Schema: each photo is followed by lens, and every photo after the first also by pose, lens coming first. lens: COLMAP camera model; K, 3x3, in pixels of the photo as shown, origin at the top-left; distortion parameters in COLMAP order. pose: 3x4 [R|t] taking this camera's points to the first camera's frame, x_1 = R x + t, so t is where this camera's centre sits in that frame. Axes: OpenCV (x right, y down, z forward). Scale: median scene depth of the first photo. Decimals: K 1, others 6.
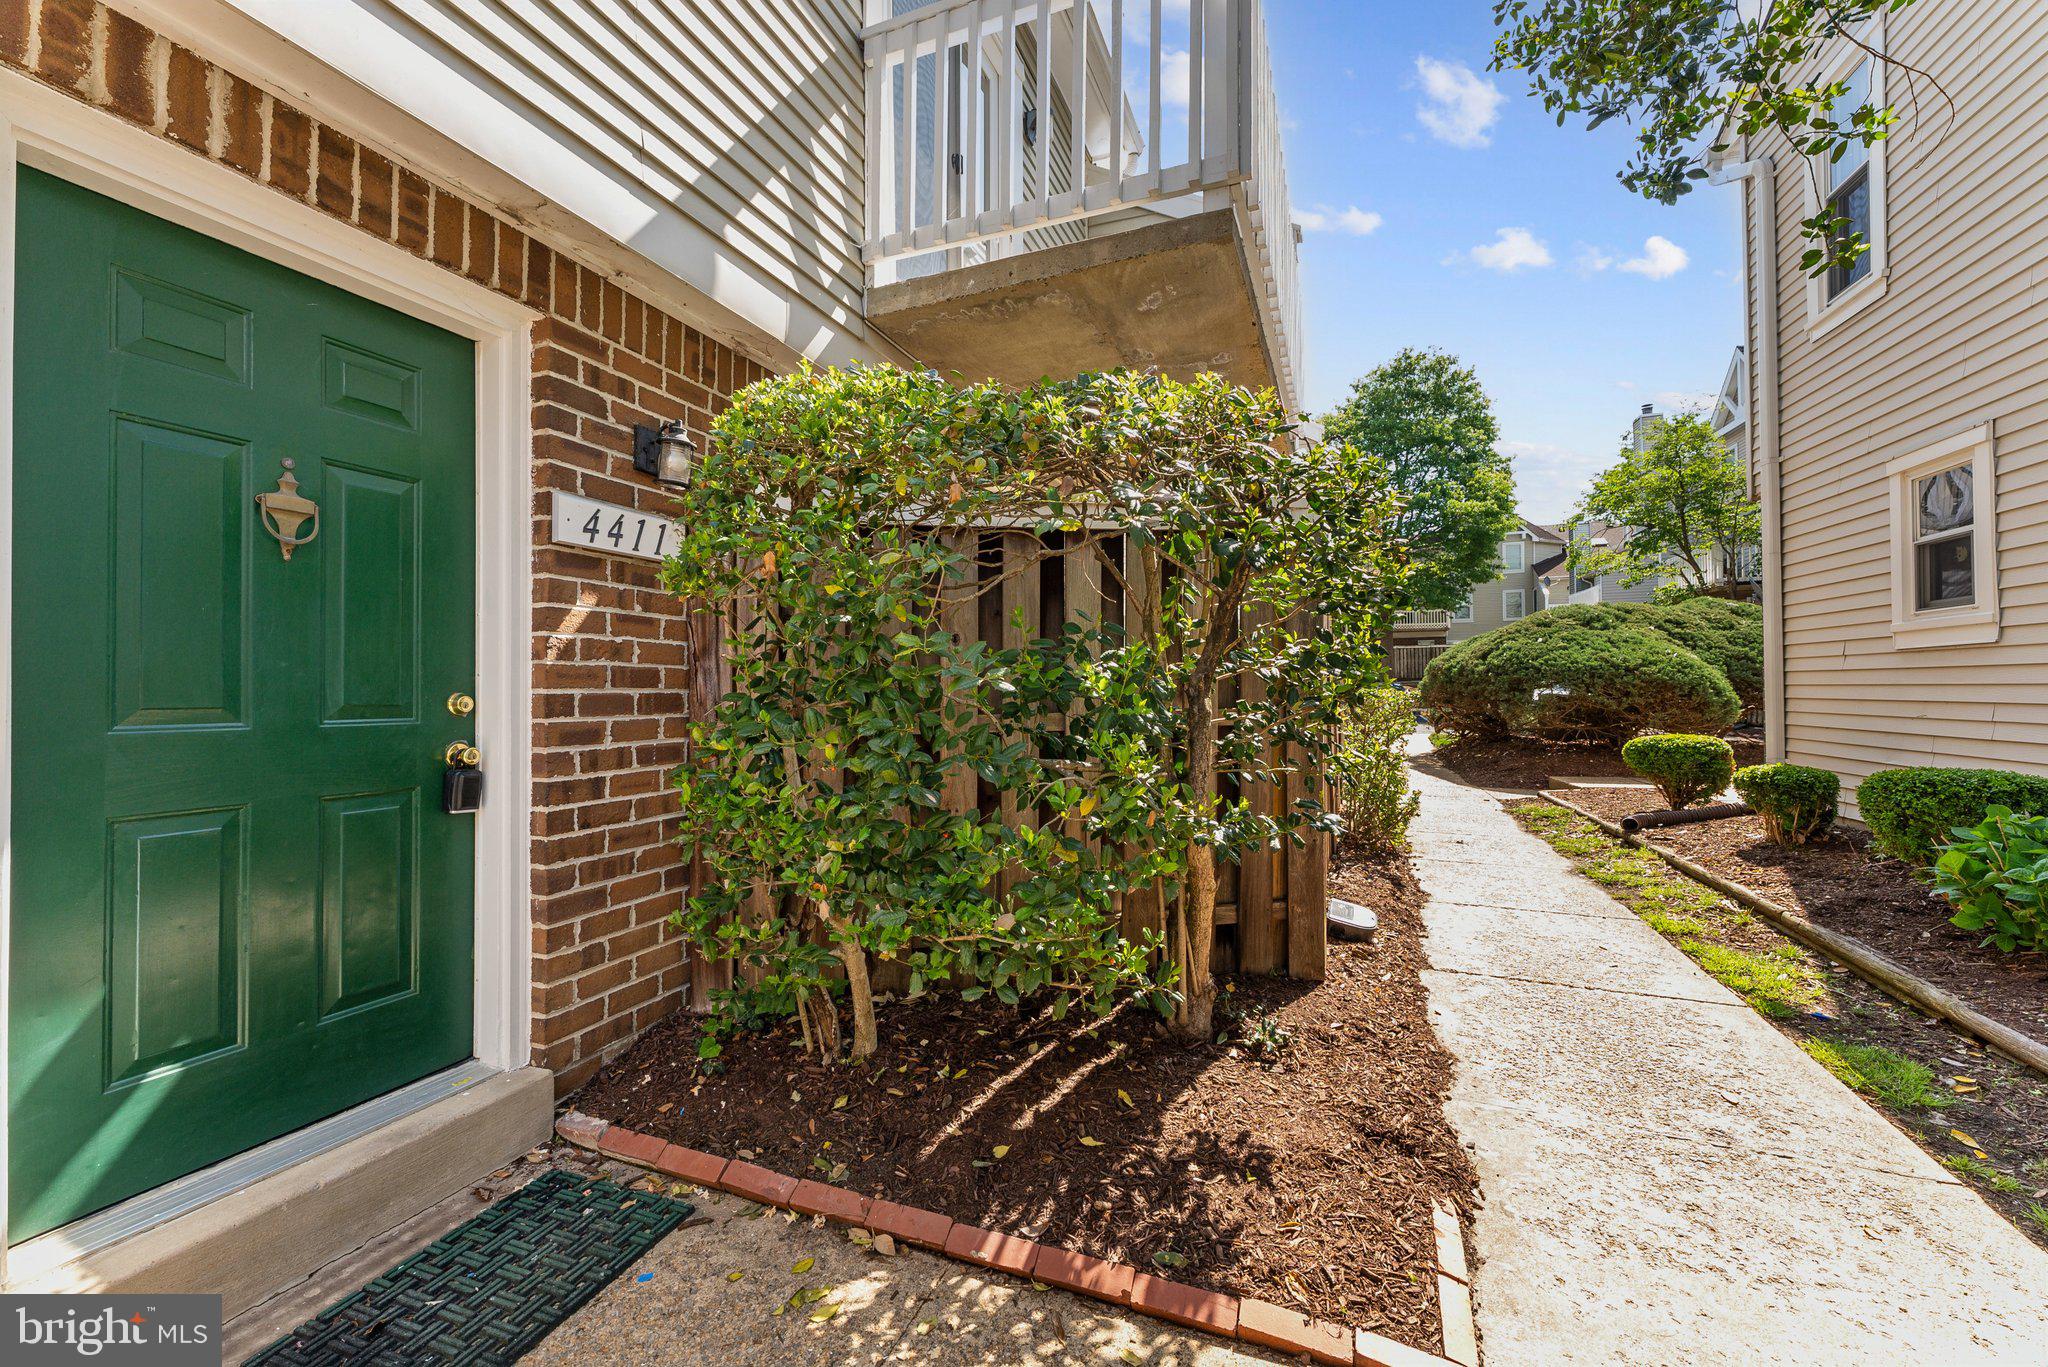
lens RADIAL K [[838.1, 0, 1021.0], [0, 838.1, 679.2], [0, 0, 1]] dist [-0.000763, -0.000166]
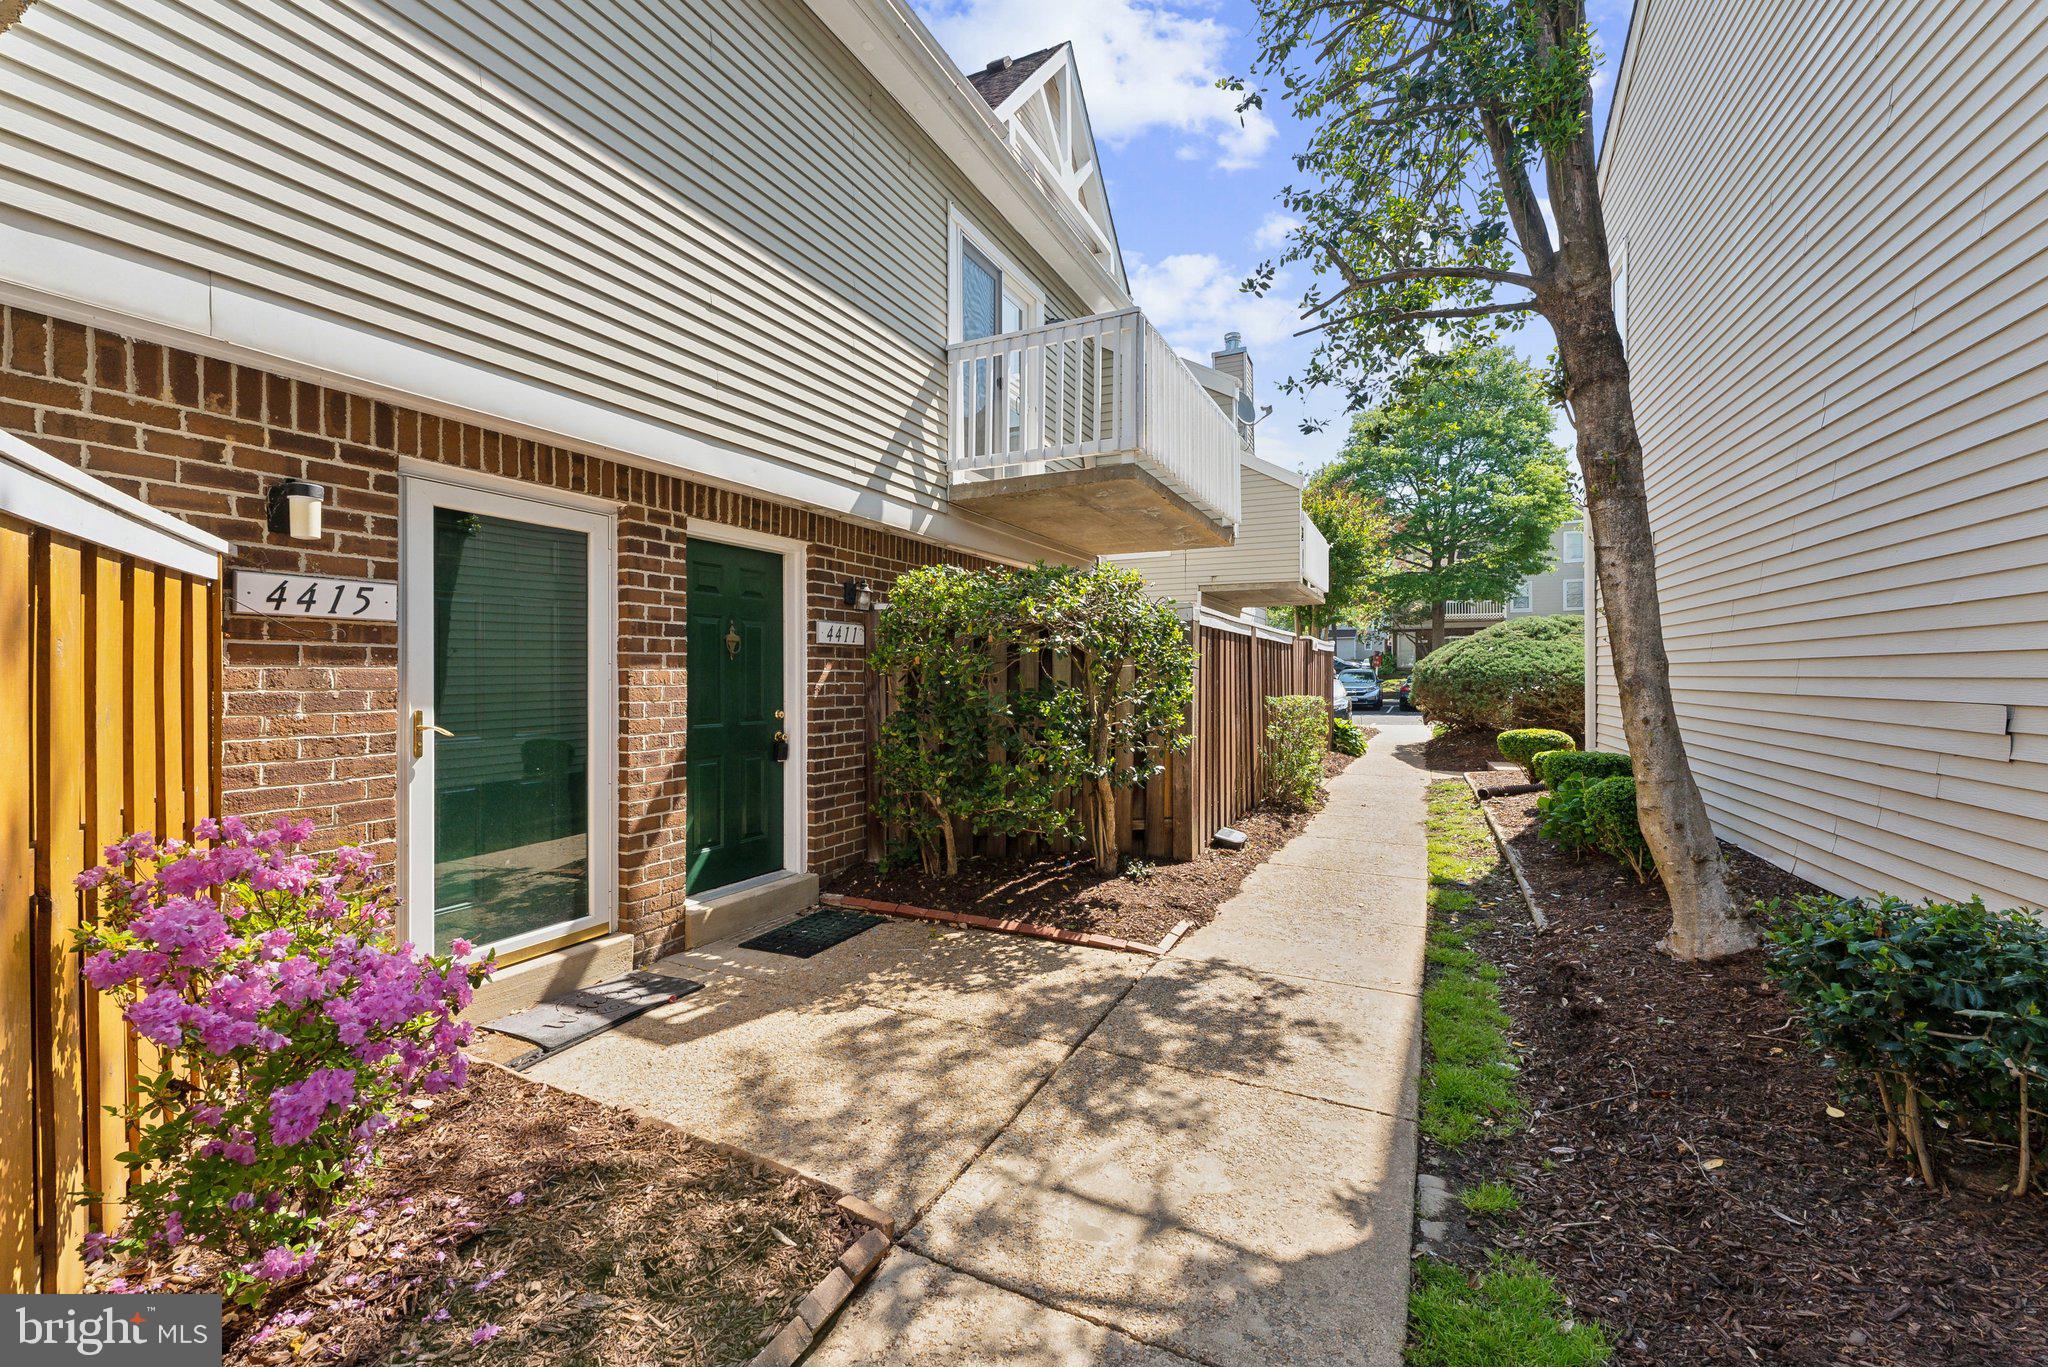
lens RADIAL K [[838.1, 0, 1022.3], [0, 838.1, 676.4], [0, 0, 1]] dist [-0.000763, -0.000166]
pose [[0.997713, 0.002997, -0.067521, 0.148931], [-0.002168, 0.999921, 0.012343, -0.101821], [0.067552, -0.012168, 0.997642, -1.214998]]
